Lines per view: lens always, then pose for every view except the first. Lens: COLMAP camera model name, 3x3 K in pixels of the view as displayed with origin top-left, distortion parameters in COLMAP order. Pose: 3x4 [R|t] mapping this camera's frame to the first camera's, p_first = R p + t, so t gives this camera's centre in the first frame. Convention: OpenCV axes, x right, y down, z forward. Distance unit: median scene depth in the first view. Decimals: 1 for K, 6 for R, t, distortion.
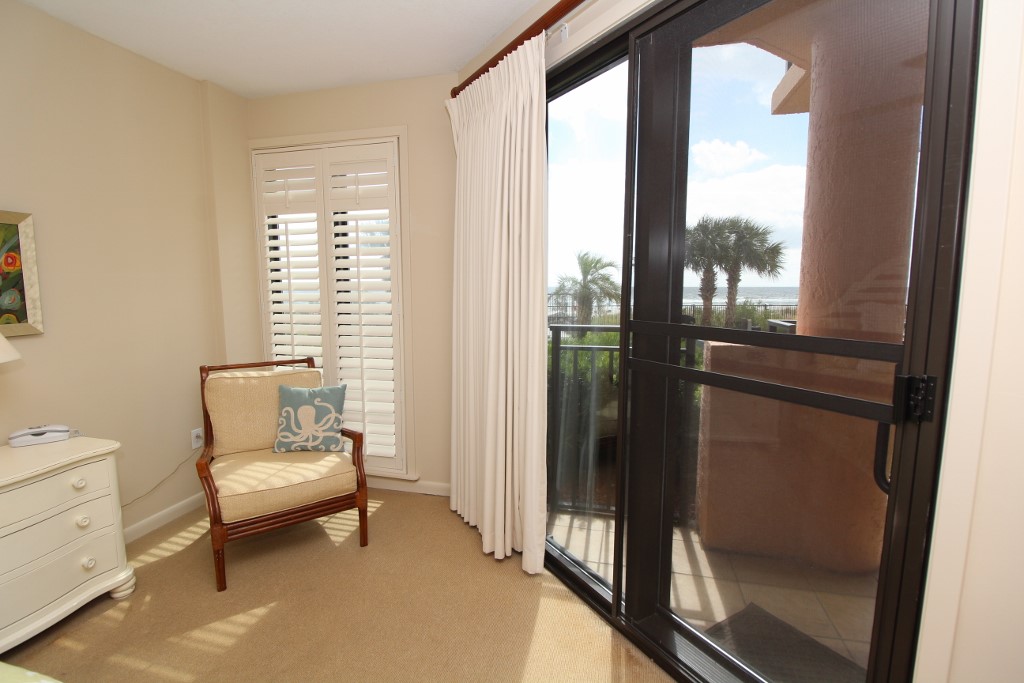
lens RADIAL K [[476.4, 0, 512.0], [0, 476.4, 341.5], [0, 0, 1]] dist [0.002453, -0.013140]
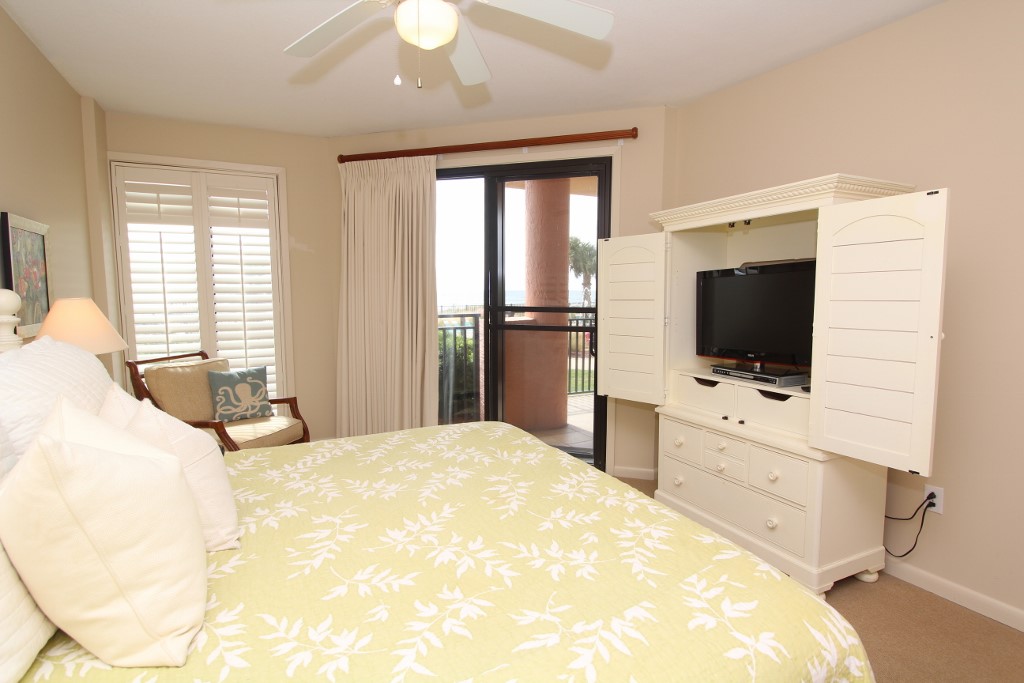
lens RADIAL K [[519.9, 0, 509.3], [0, 519.9, 337.5], [0, 0, 1]] dist [-0.004694, -0.001074]
pose [[0.751942, -0.059111, 0.656574, -0.798160], [0.077186, 0.997016, 0.001364, 0.065717], [-0.654696, 0.049652, 0.754260, -0.515299]]
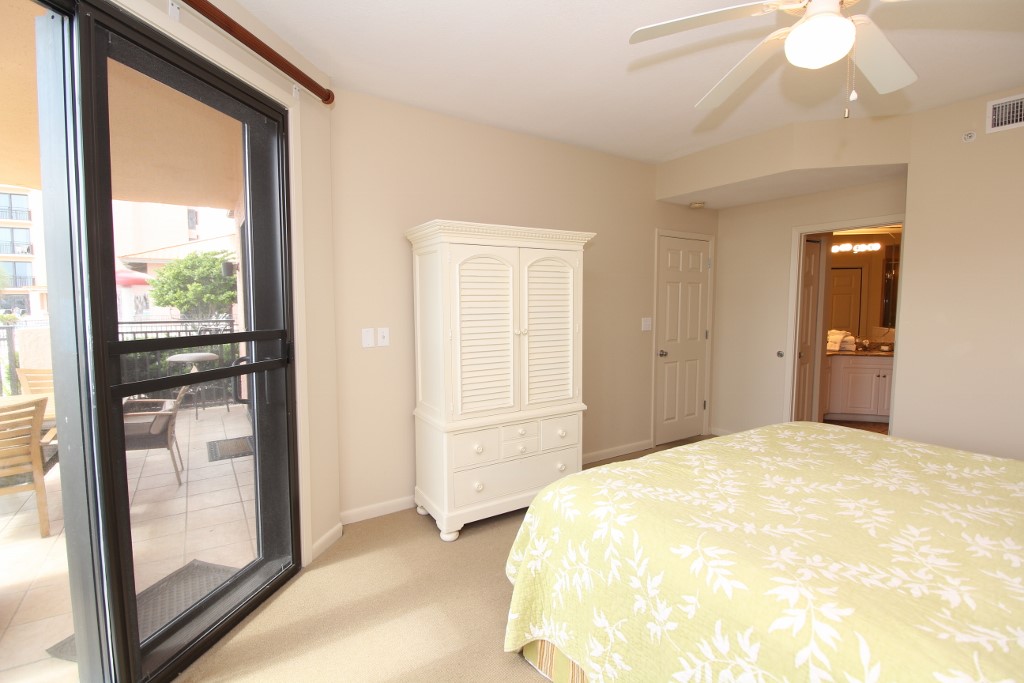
lens RADIAL K [[476.4, 0, 512.0], [0, 476.4, 341.5], [0, 0, 1]] dist [0.002453, -0.013140]
pose [[-0.745079, -0.051243, 0.665005, -0.554533], [0.073389, 0.984692, 0.158103, -0.083477], [-0.662927, 0.166603, -0.729912, 0.785778]]
